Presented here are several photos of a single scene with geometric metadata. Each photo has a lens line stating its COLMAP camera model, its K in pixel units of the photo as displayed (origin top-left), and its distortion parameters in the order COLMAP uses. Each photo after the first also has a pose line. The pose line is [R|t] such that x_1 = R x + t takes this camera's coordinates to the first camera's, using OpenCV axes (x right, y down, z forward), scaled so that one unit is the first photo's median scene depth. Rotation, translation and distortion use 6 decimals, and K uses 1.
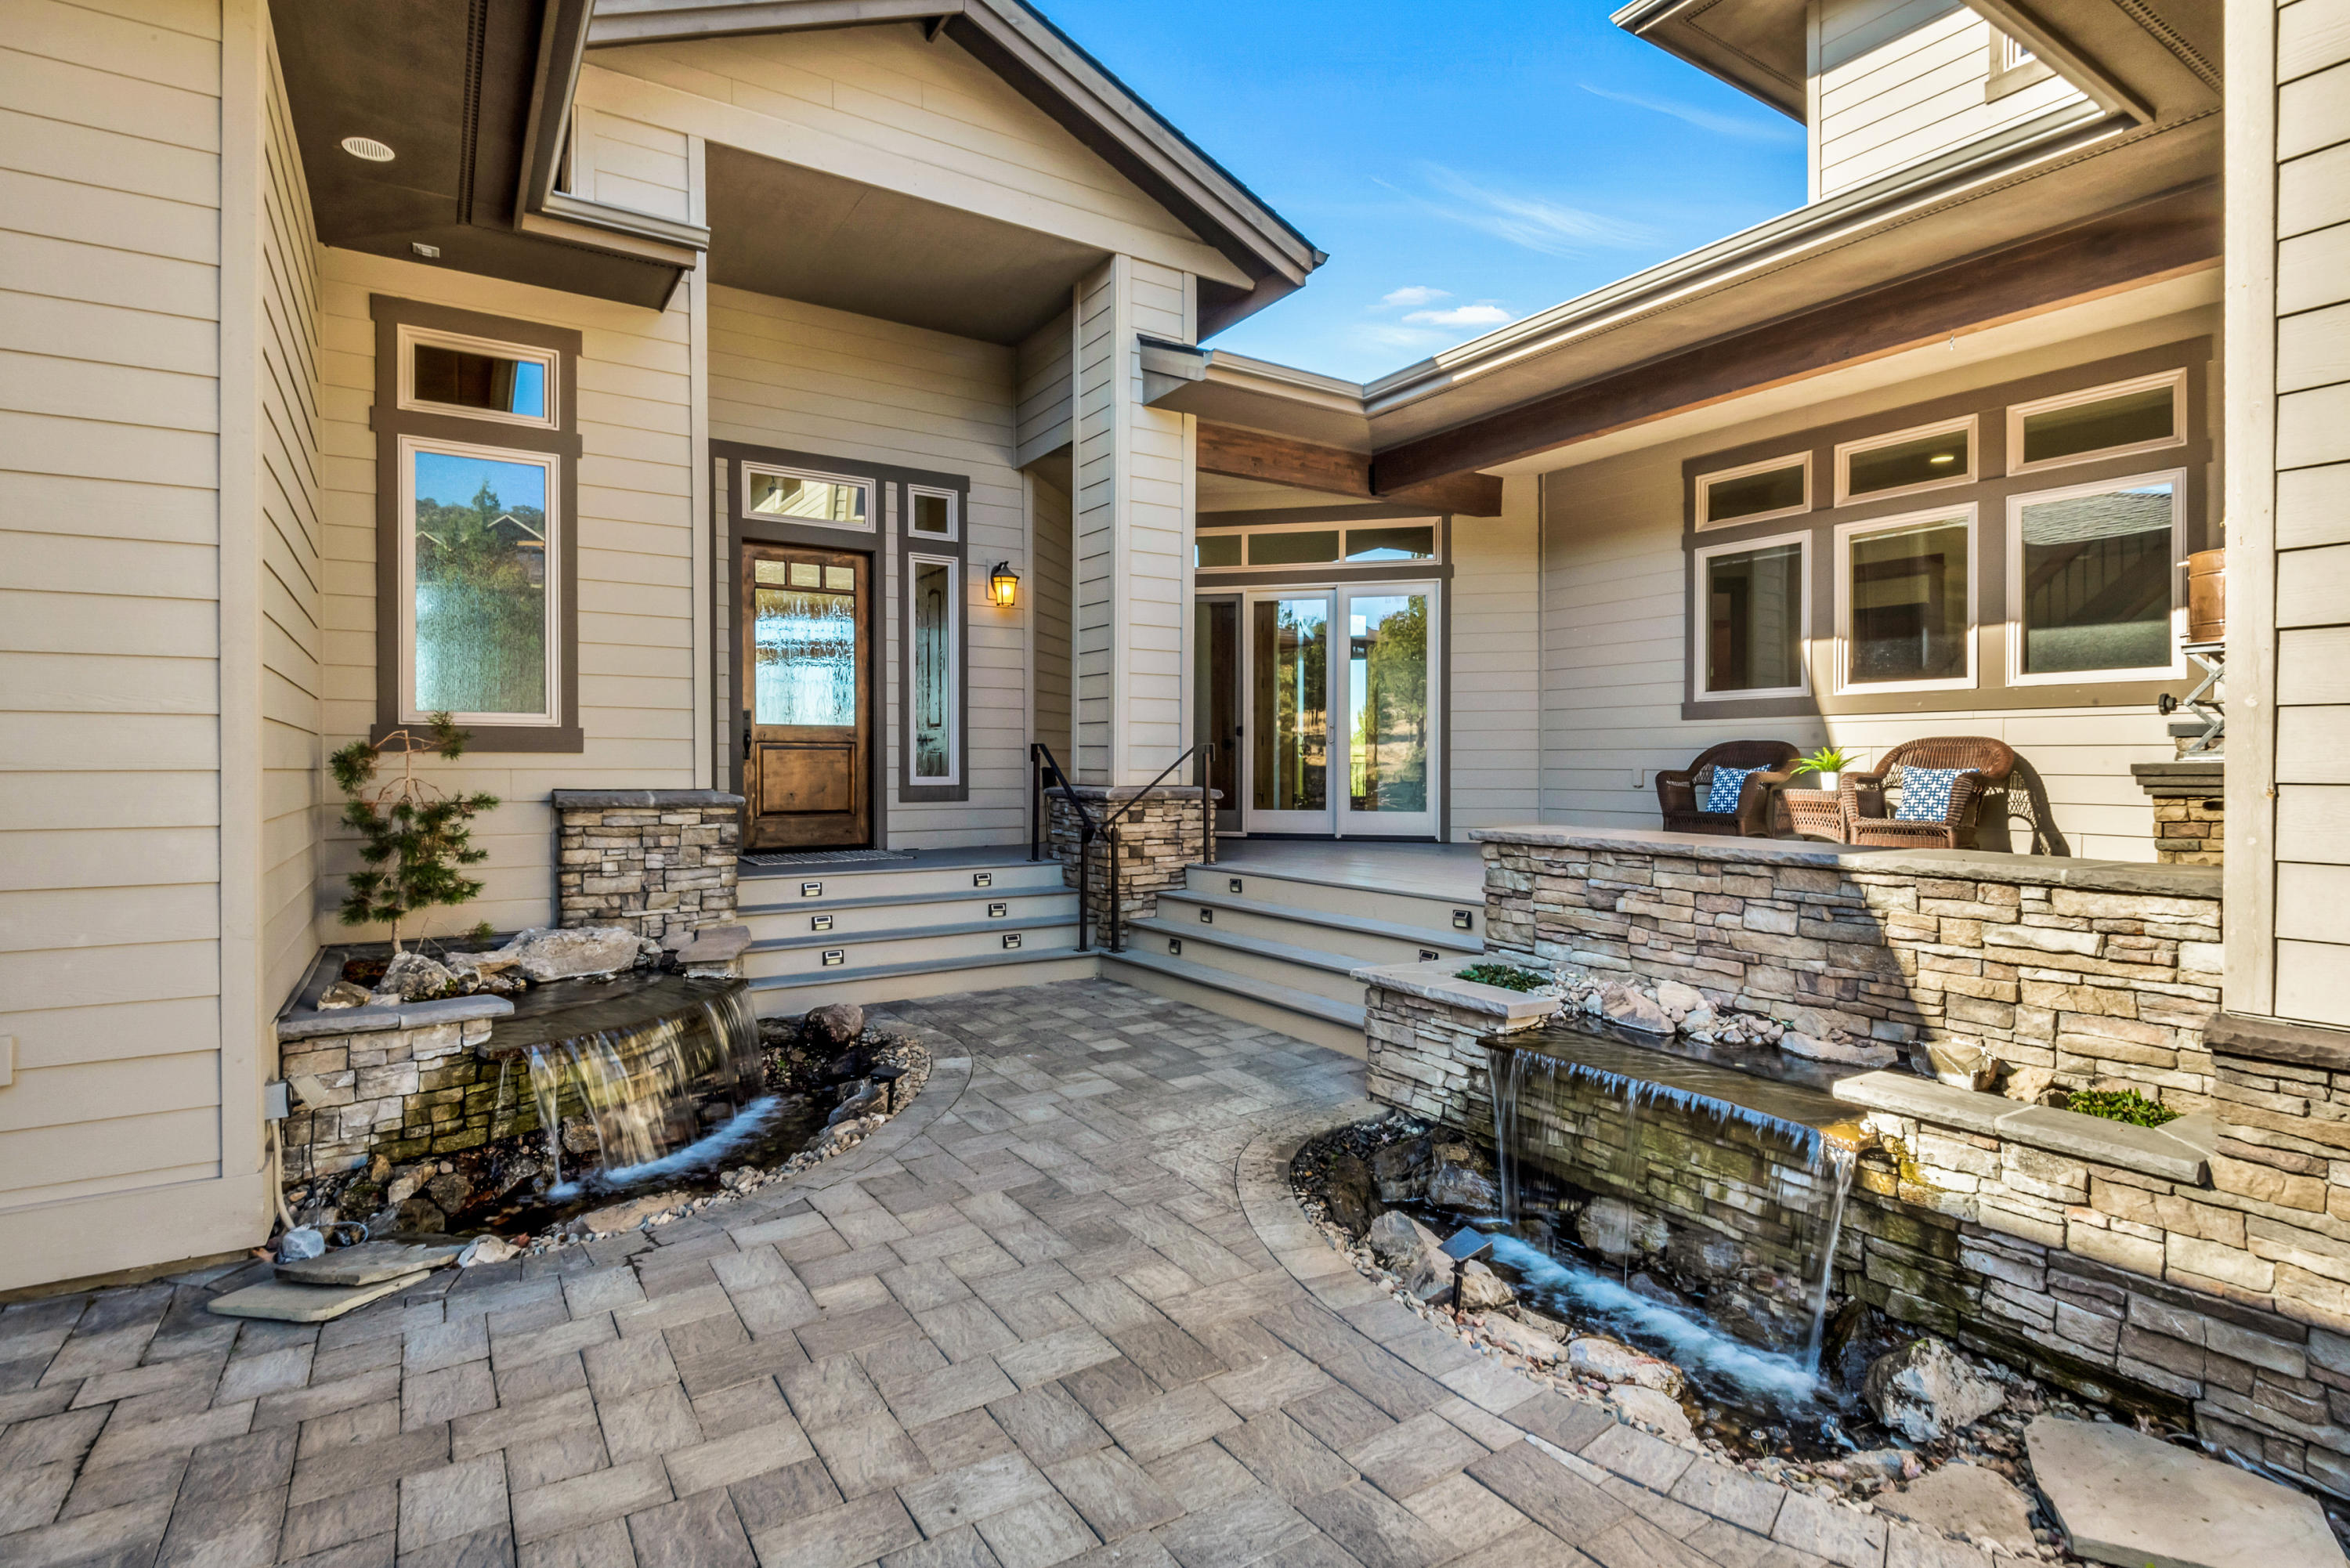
lens RADIAL K [[1148.0, 0, 1175.0], [0, 1148.0, 784.0], [0, 0, 1]] dist [0.033470, 0.000072]
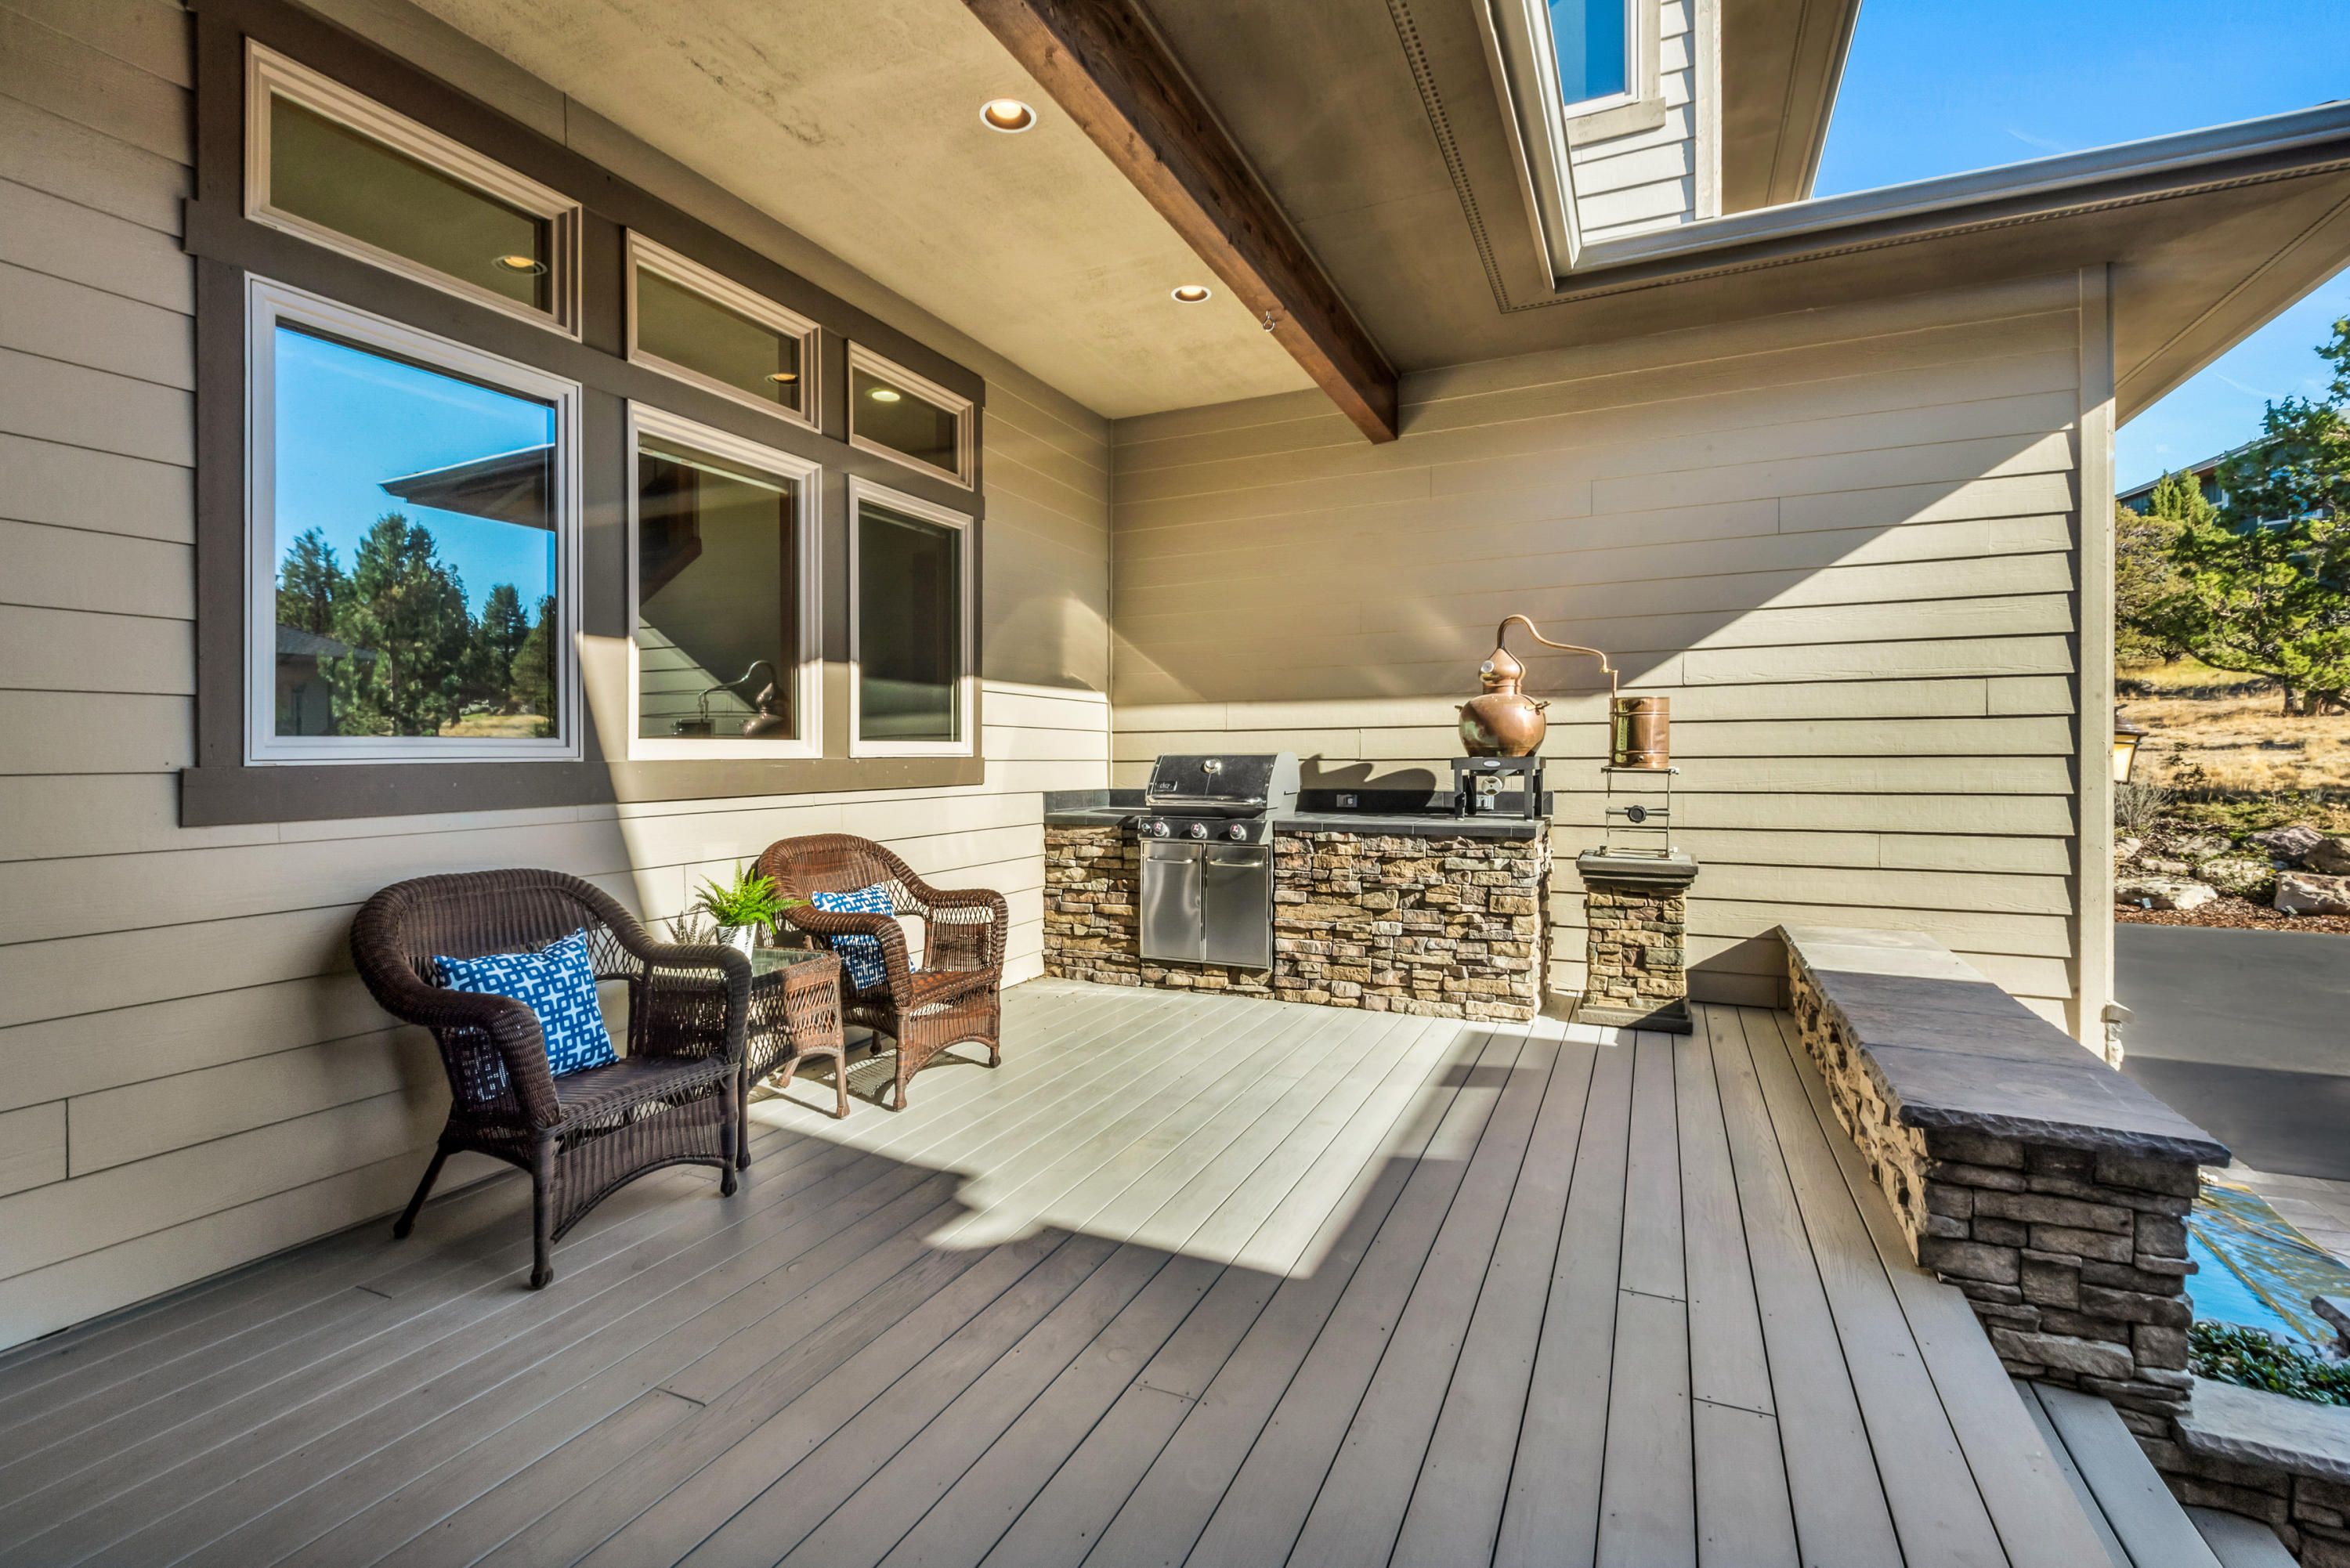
lens RADIAL K [[1056.9, 0, 1170.4], [0, 1056.9, 736.4], [0, 0, 1]] dist [0.023163, -0.012765]
pose [[-0.531644, 0.002407, 0.846965, 0.081796], [0.008129, 0.999964, 0.002261, -0.079016], [-0.846929, 0.008087, -0.531645, 0.962507]]
